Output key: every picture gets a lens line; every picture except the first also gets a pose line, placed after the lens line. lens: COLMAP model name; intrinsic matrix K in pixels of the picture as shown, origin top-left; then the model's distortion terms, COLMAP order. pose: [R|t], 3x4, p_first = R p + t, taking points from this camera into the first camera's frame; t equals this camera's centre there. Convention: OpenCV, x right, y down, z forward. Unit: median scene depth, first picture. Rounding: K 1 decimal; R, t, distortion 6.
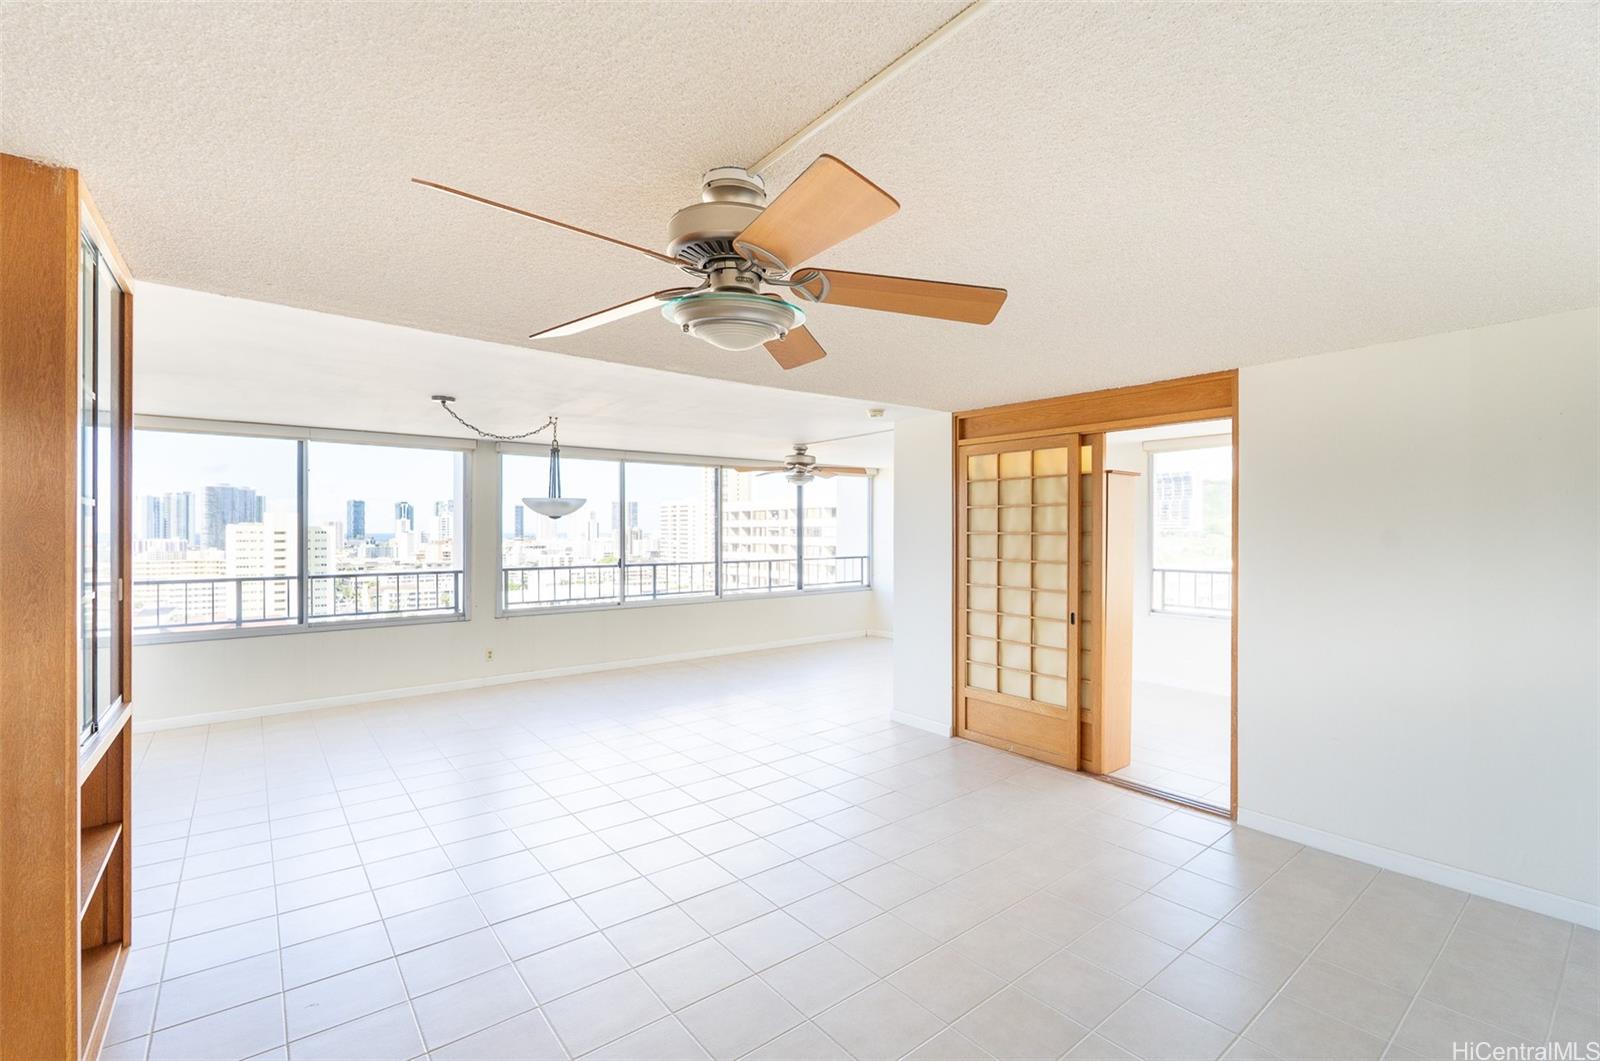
lens RADIAL K [[725.0, 0, 857.1], [0, 725.0, 531.6], [0, 0, 1]] dist [0.001014, -0.000091]
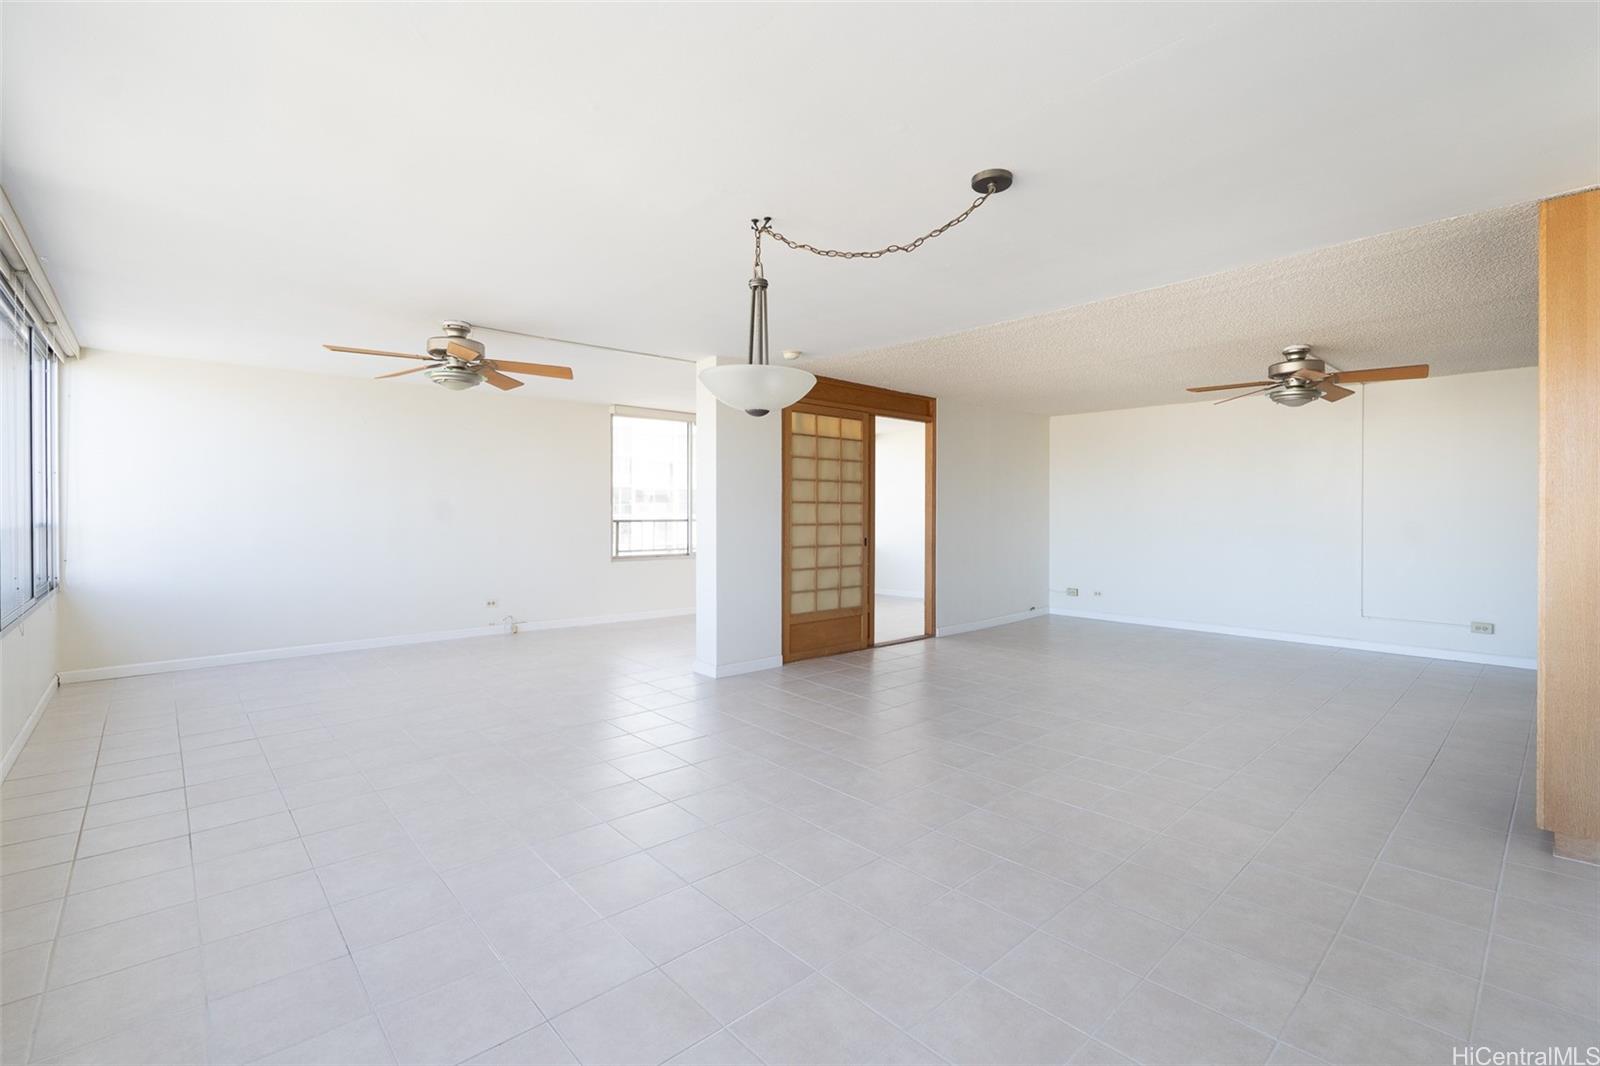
lens RADIAL K [[704.8, 0, 800.6], [0, 704.8, 519.2], [0, 0, 1]] dist [-0.004097, 0.001524]
pose [[-0.026030, -0.011544, 0.999594, -0.539323], [0.000176, 0.999933, 0.011553, 0.029381], [-0.999661, 0.000477, -0.026026, 0.578630]]
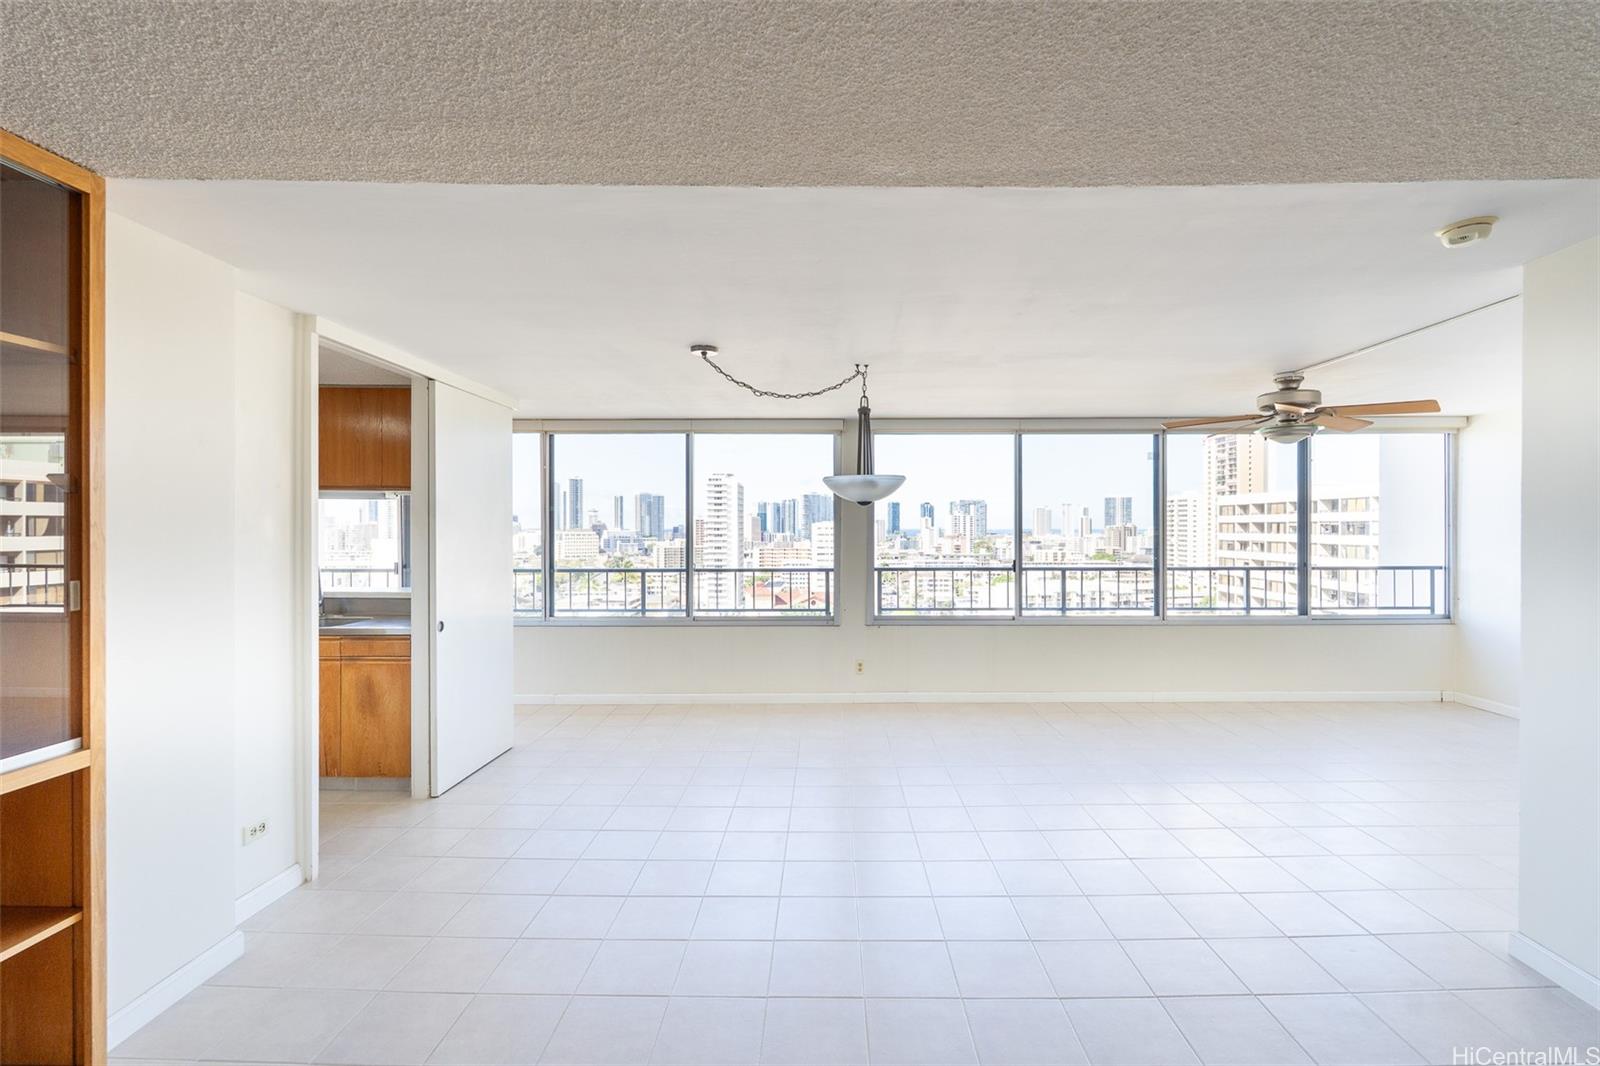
lens RADIAL K [[704.8, 0, 819.9], [0, 704.8, 529.3], [0, 0, 1]] dist [-0.004097, 0.001524]
pose [[0.755821, 0.001873, -0.654776, 0.005401], [-0.000555, 0.999997, 0.002220, 0.002886], [0.654778, -0.001315, 0.755820, 0.260356]]
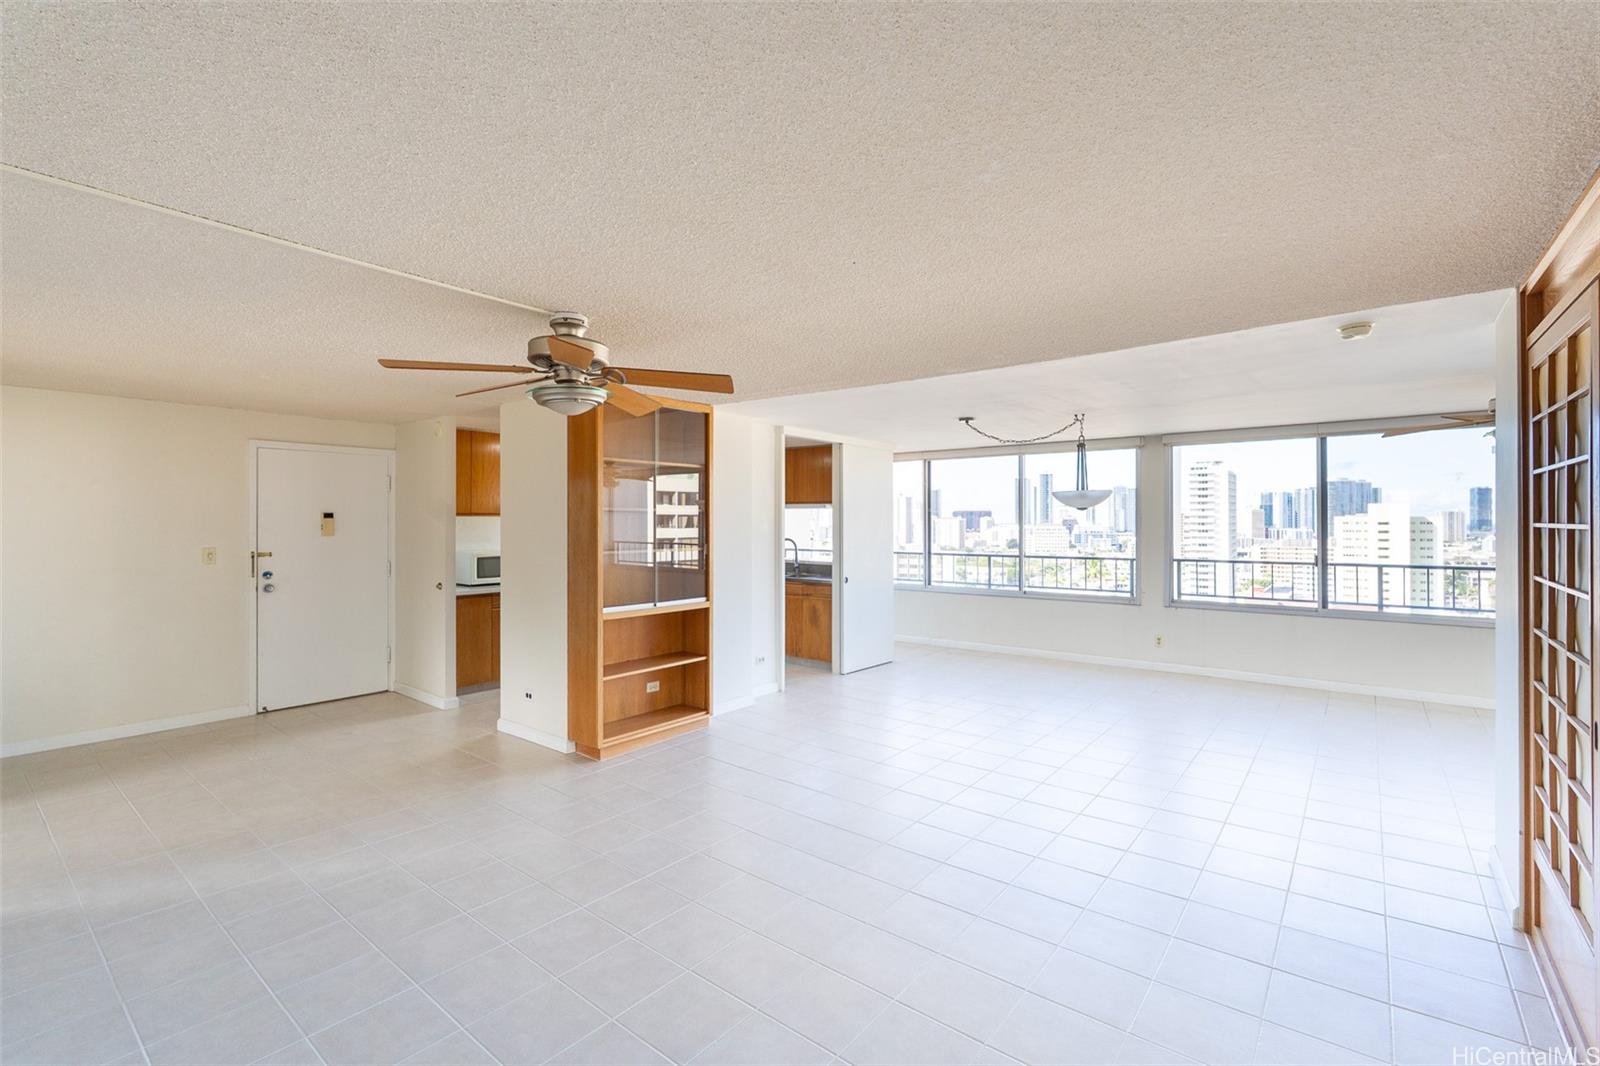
lens RADIAL K [[704.8, 0, 801.9], [0, 704.8, 521.6], [0, 0, 1]] dist [-0.004097, 0.001524]
pose [[0.185229, -0.000841, -0.982695, 0.303099], [0.000116, 1.000000, -0.000834, -0.000292], [0.982695, 0.000041, 0.185229, 0.242870]]
